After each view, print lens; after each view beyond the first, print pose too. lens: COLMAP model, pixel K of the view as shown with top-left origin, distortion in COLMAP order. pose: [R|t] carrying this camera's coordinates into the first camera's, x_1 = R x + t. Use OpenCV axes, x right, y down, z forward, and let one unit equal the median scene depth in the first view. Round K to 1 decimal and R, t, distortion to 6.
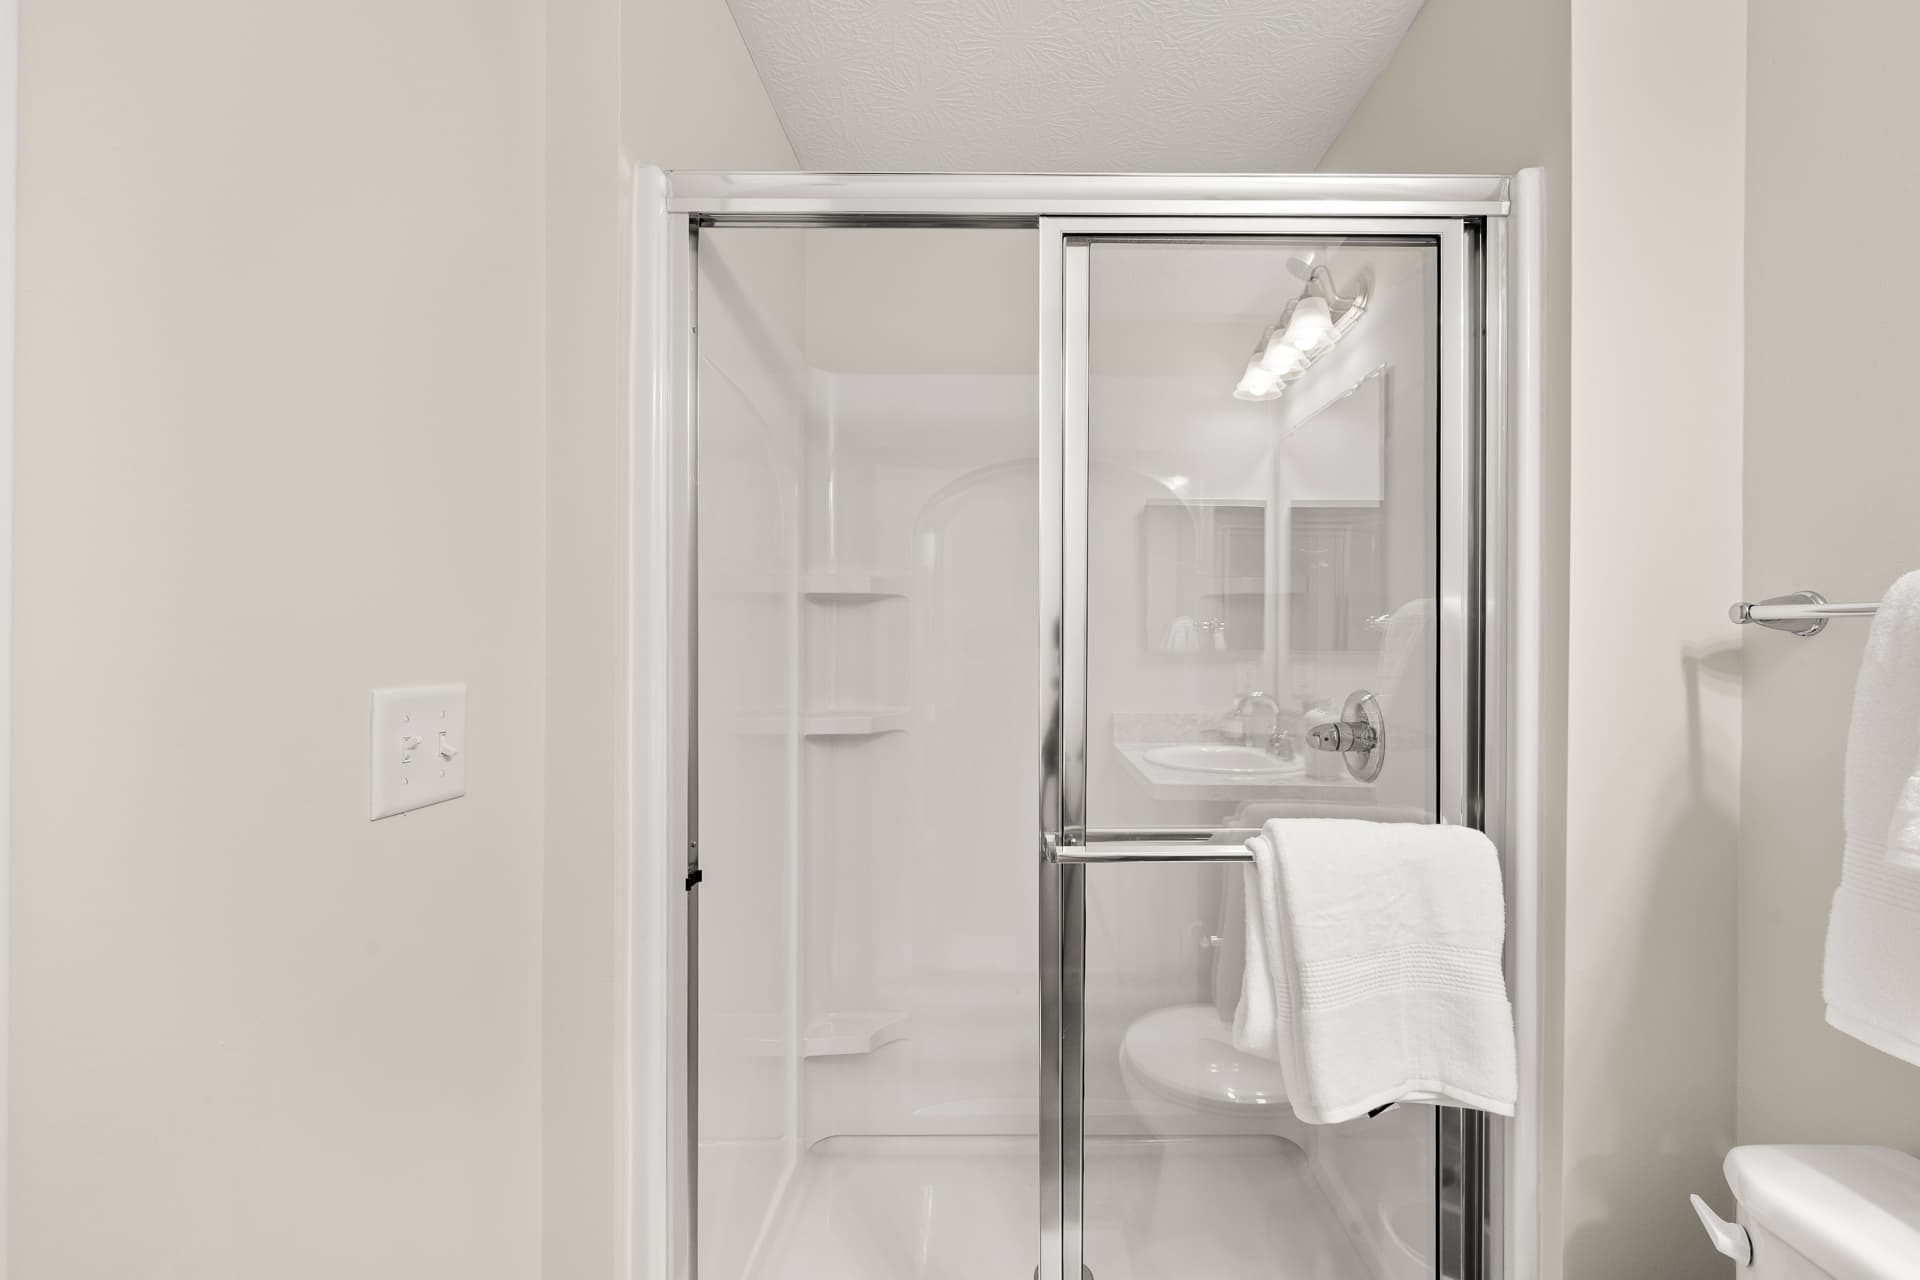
lens RADIAL K [[801.7, 0, 963.9], [0, 801.7, 636.4], [0, 0, 1]] dist [0.001462, 0.000636]
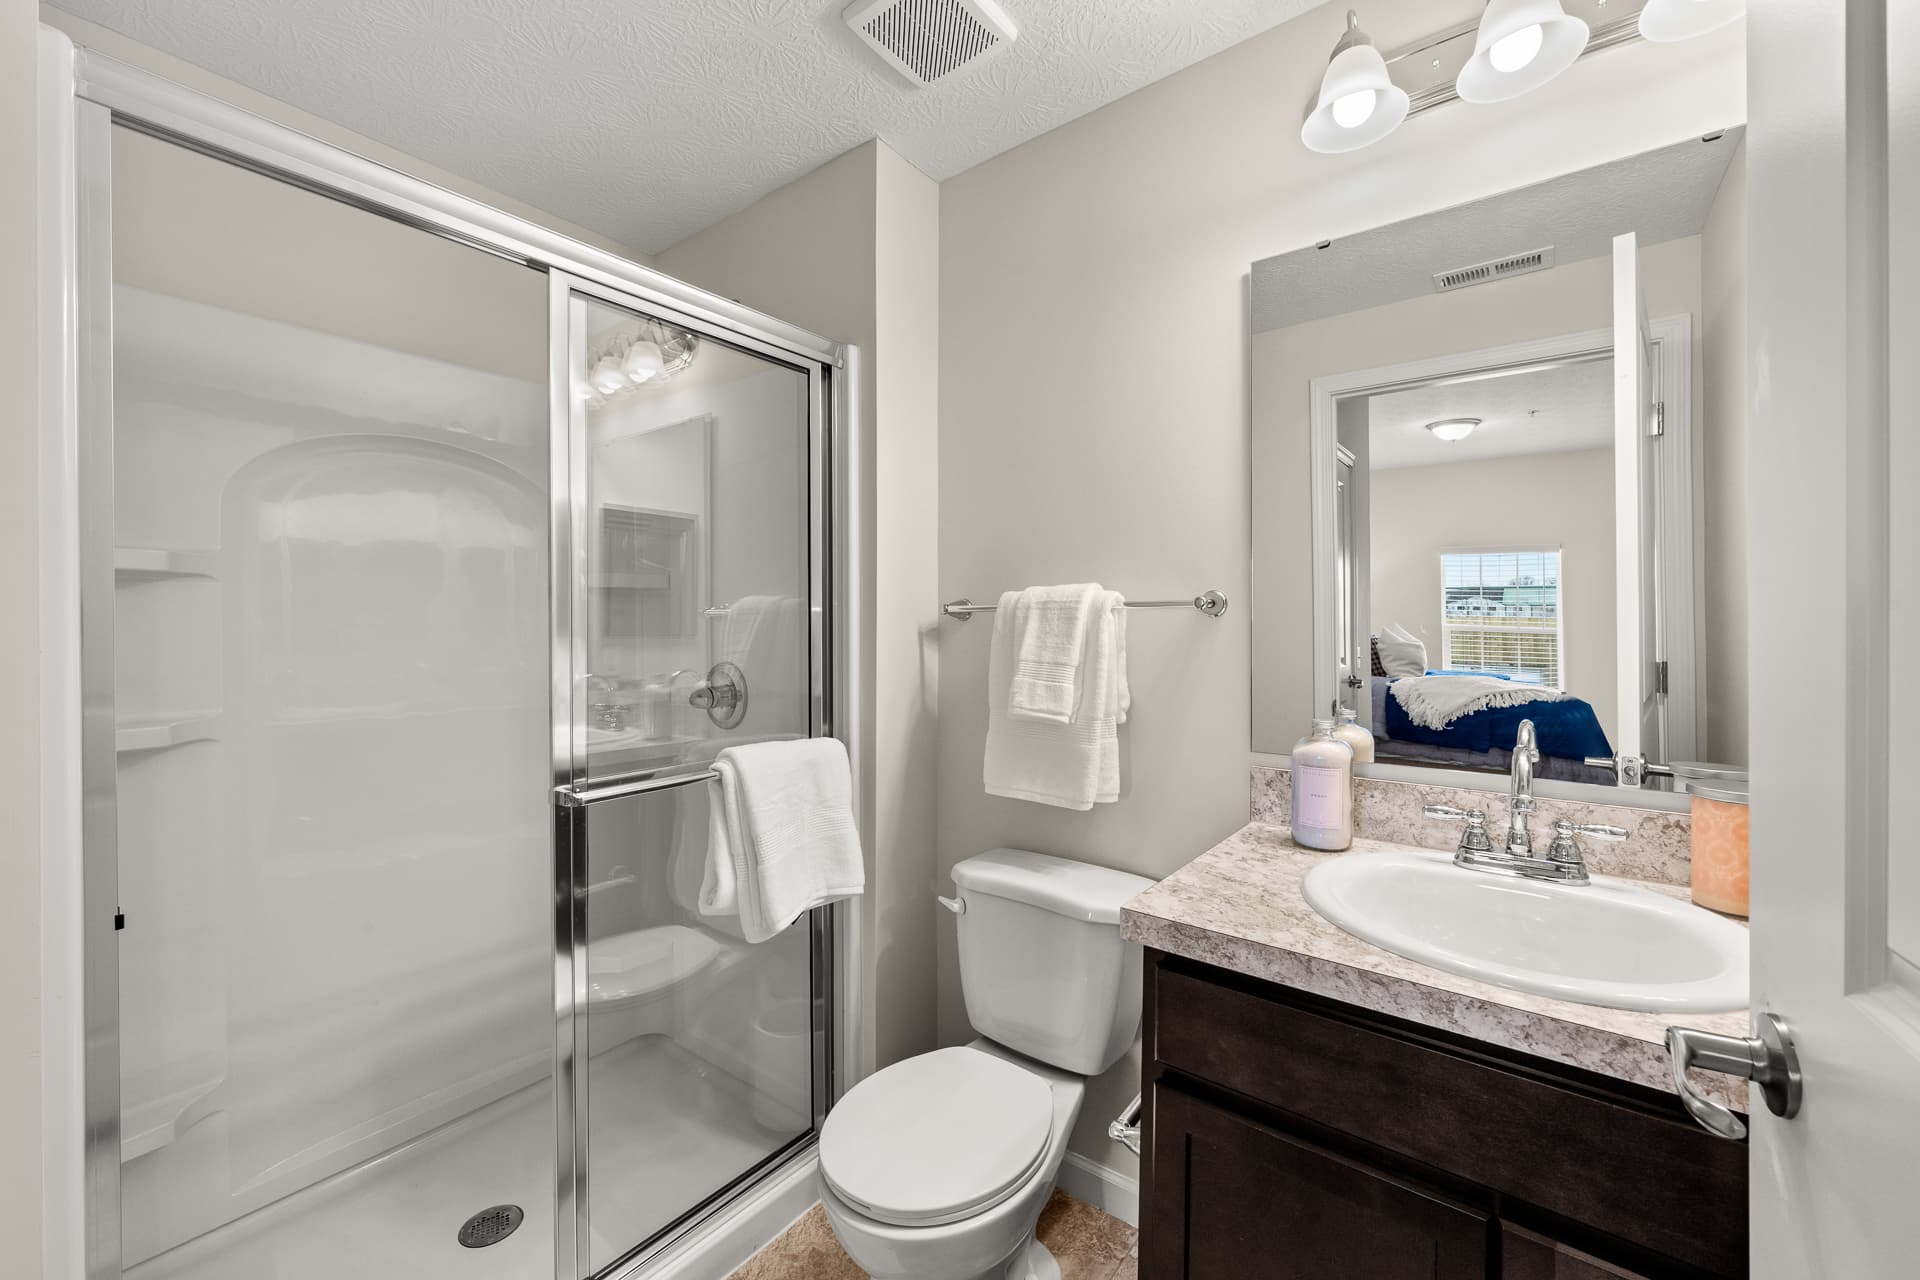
lens RADIAL K [[752.6, 0, 949.6], [0, 752.6, 632.4], [0, 0, 1]] dist [0.002586, 0.000102]
pose [[0.625091, -0.012257, 0.780456, -0.437671], [0.005650, 0.999922, 0.011178, 0.007365], [-0.780531, -0.002578, 0.625111, -0.163157]]
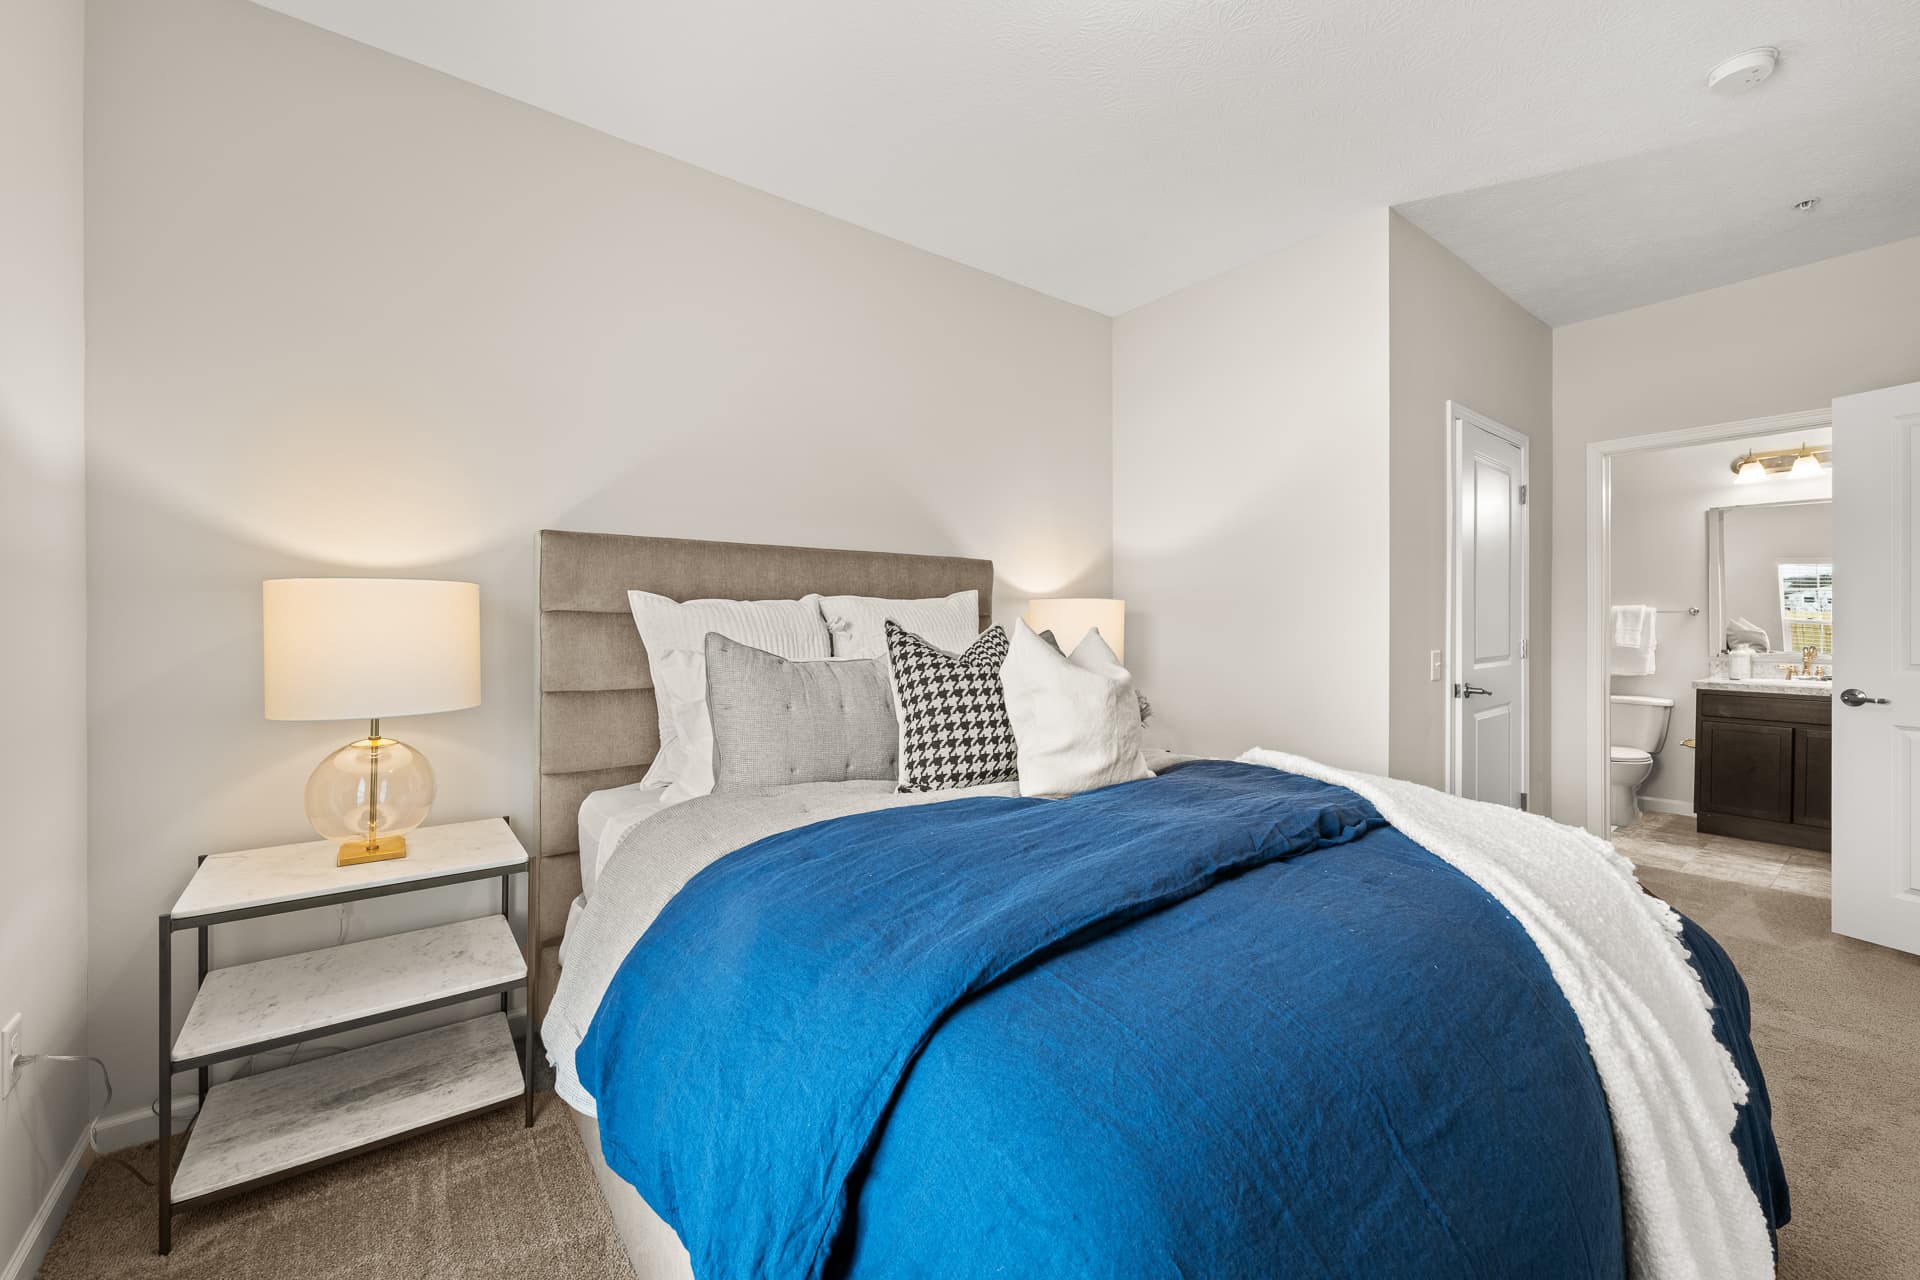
lens RADIAL K [[752.6, 0, 962.4], [0, 752.6, 630.8], [0, 0, 1]] dist [0.002586, 0.000102]
pose [[0.797399, -0.016477, 0.603228, -5.138308], [0.014139, 0.999863, 0.008621, -0.011775], [-0.603287, 0.001654, 0.797522, -0.620421]]
